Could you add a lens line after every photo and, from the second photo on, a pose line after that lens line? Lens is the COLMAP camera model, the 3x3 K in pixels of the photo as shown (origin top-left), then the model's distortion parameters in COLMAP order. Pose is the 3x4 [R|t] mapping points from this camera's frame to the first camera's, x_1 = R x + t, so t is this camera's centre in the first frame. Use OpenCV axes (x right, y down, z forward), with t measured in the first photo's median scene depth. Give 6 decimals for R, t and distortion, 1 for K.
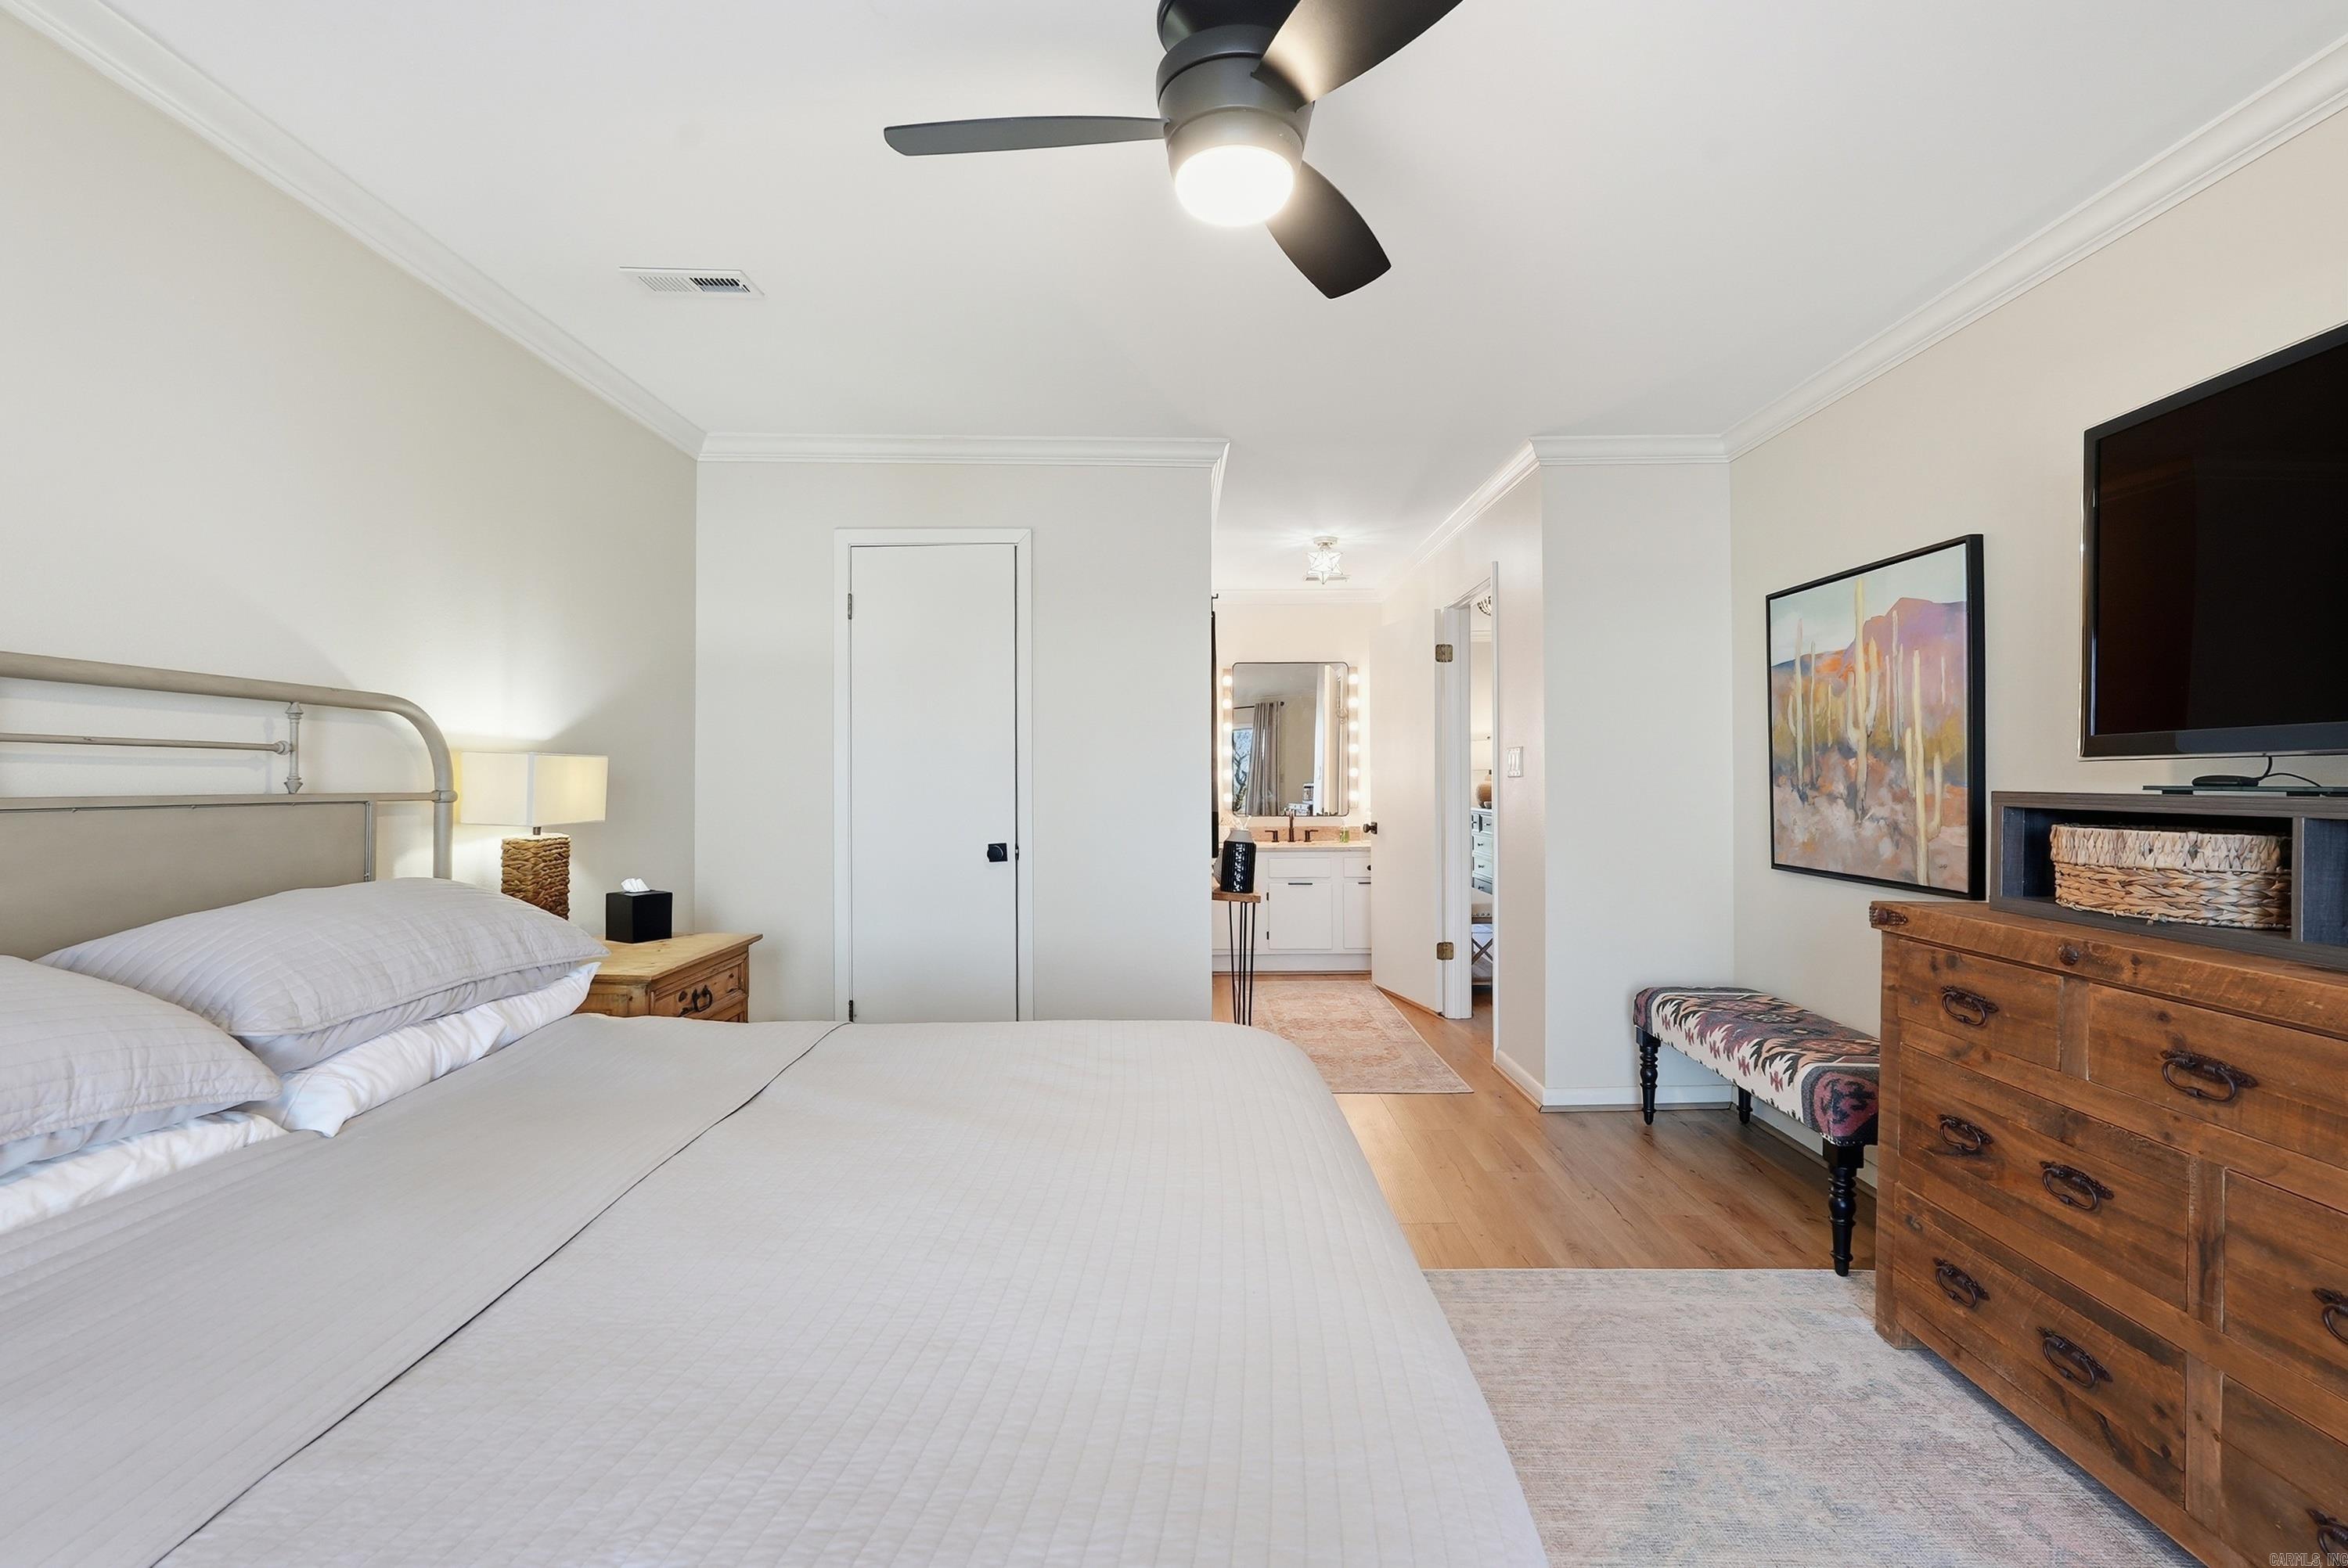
lens RADIAL K [[1060.0, 0, 1167.6], [0, 1060.0, 778.5], [0, 0, 1]] dist [-0.014414, 0.010499]
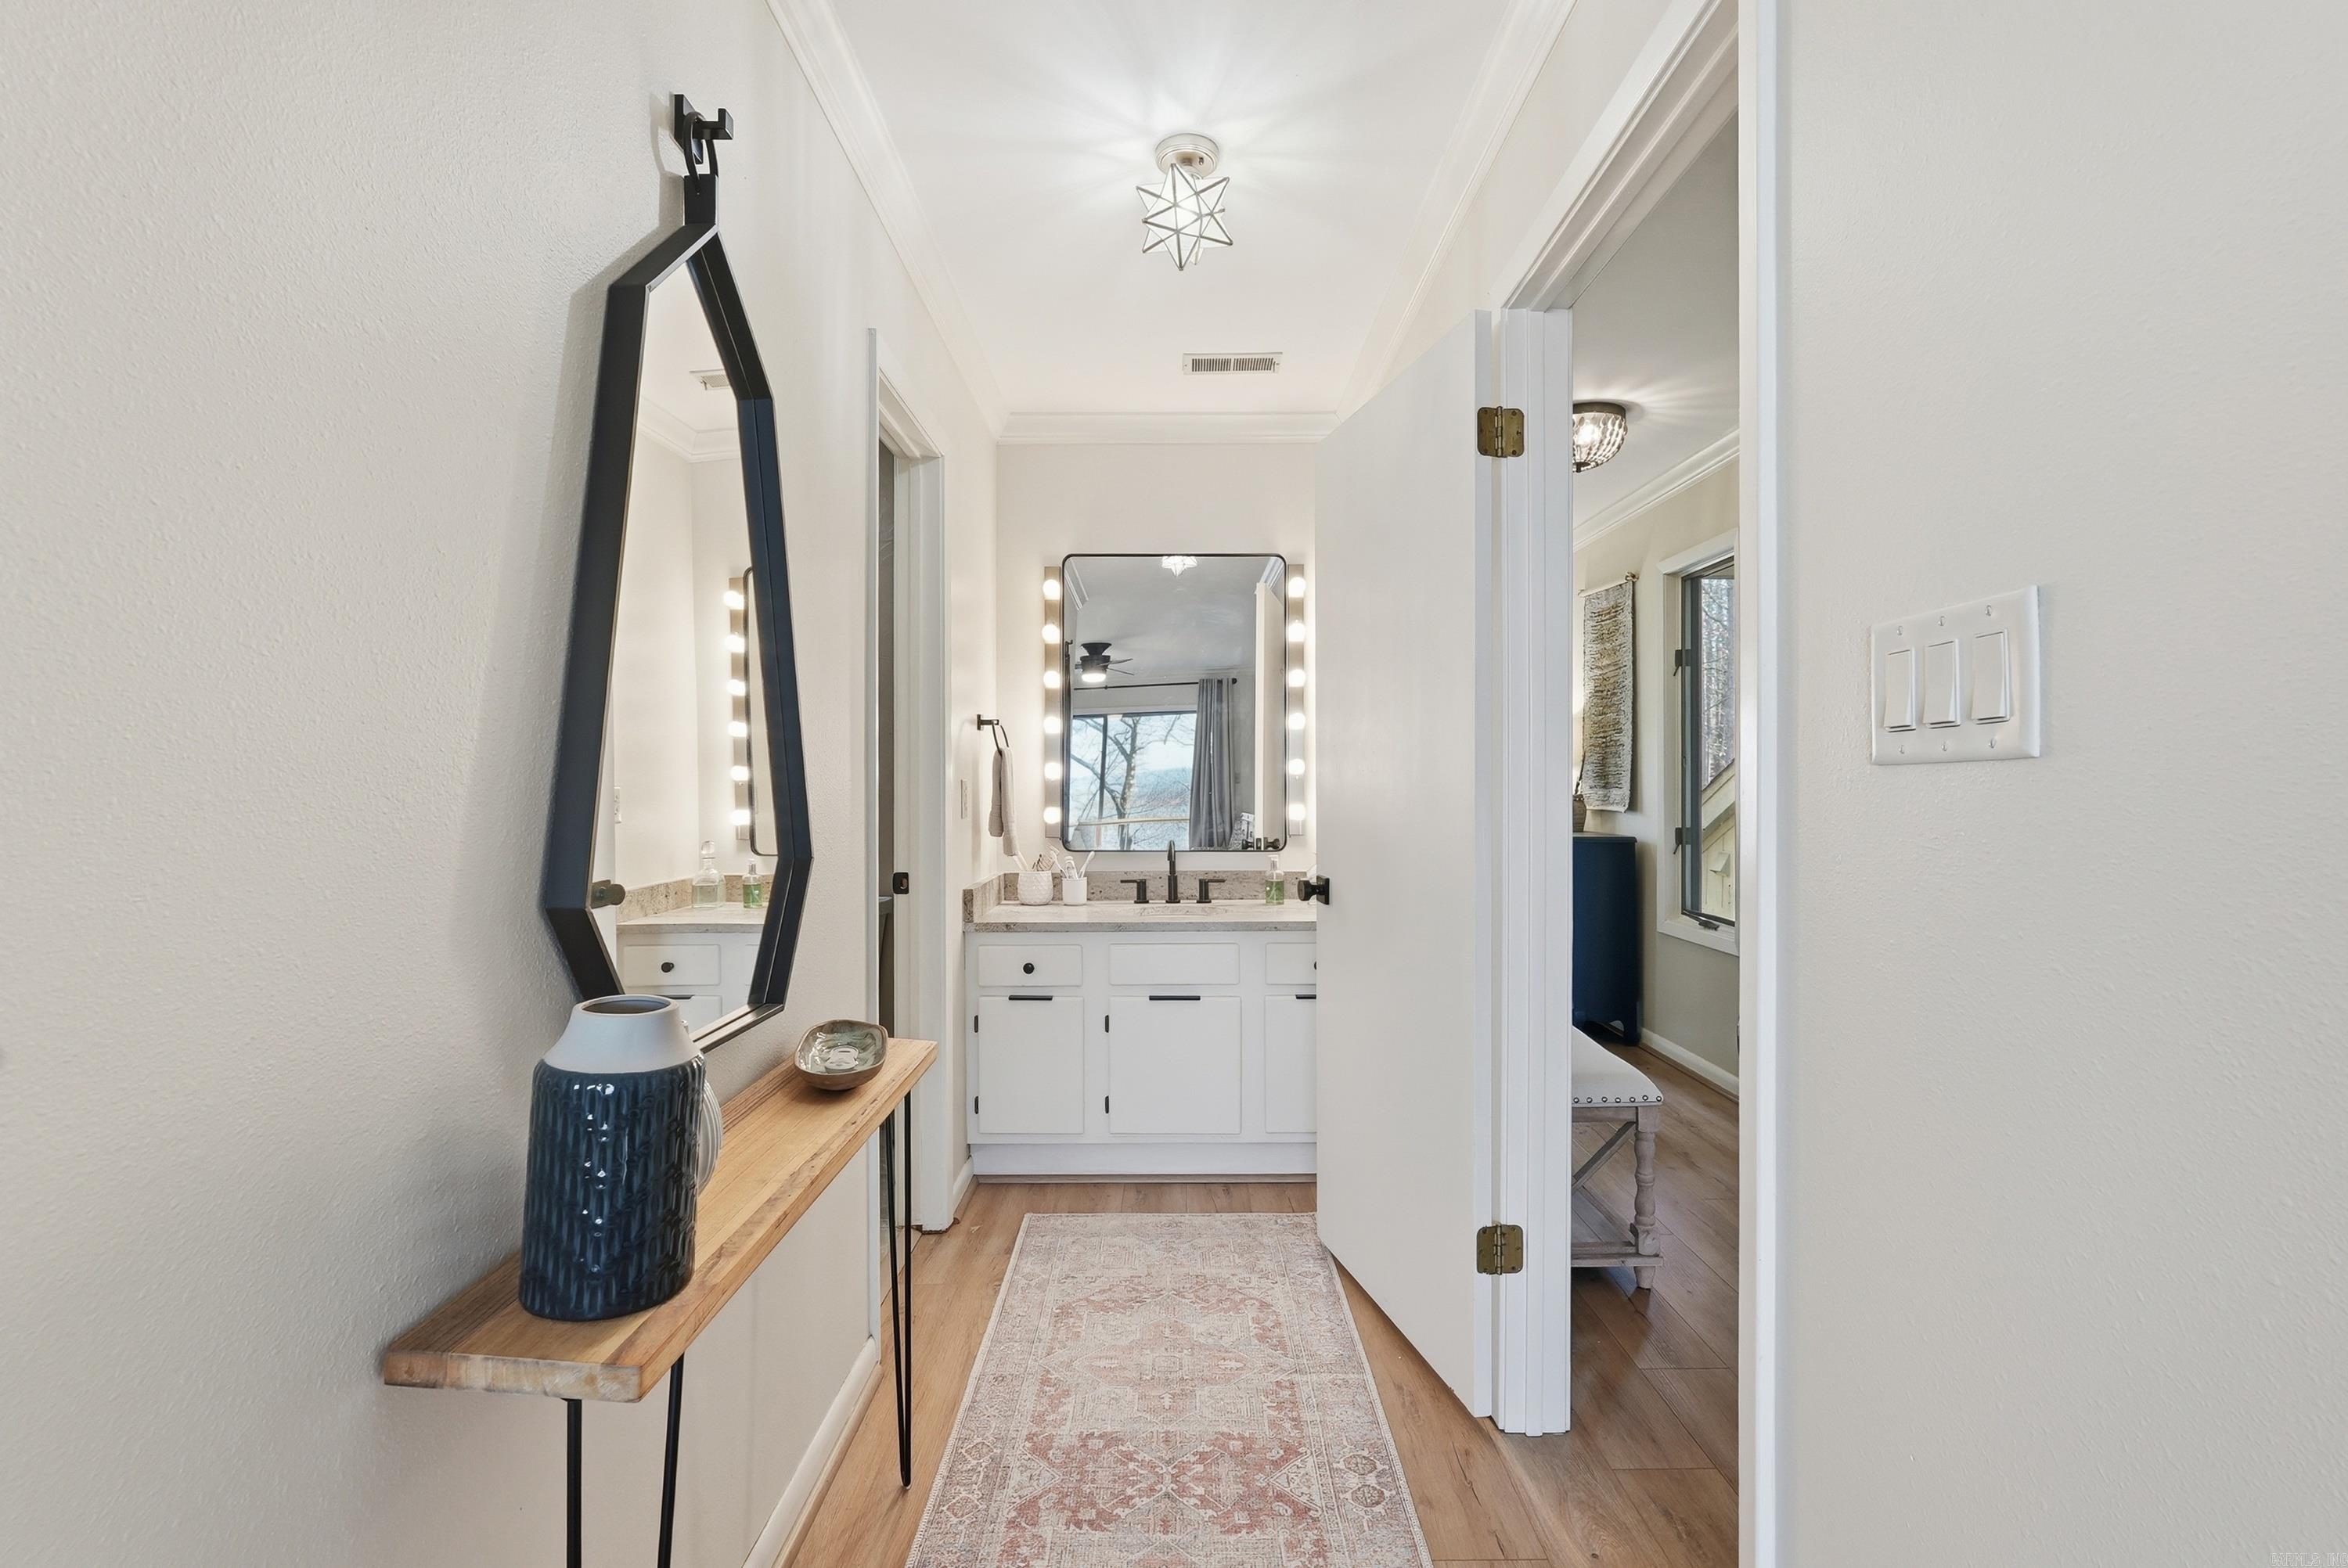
lens RADIAL K [[1060.0, 0, 1167.6], [0, 1060.0, 778.5], [0, 0, 1]] dist [-0.014414, 0.010499]
pose [[0.999957, 0.006660, 0.006448, 0.110844], [-0.006609, 0.999947, -0.007911, 0.004153], [-0.006501, 0.007868, 0.999948, 0.487864]]
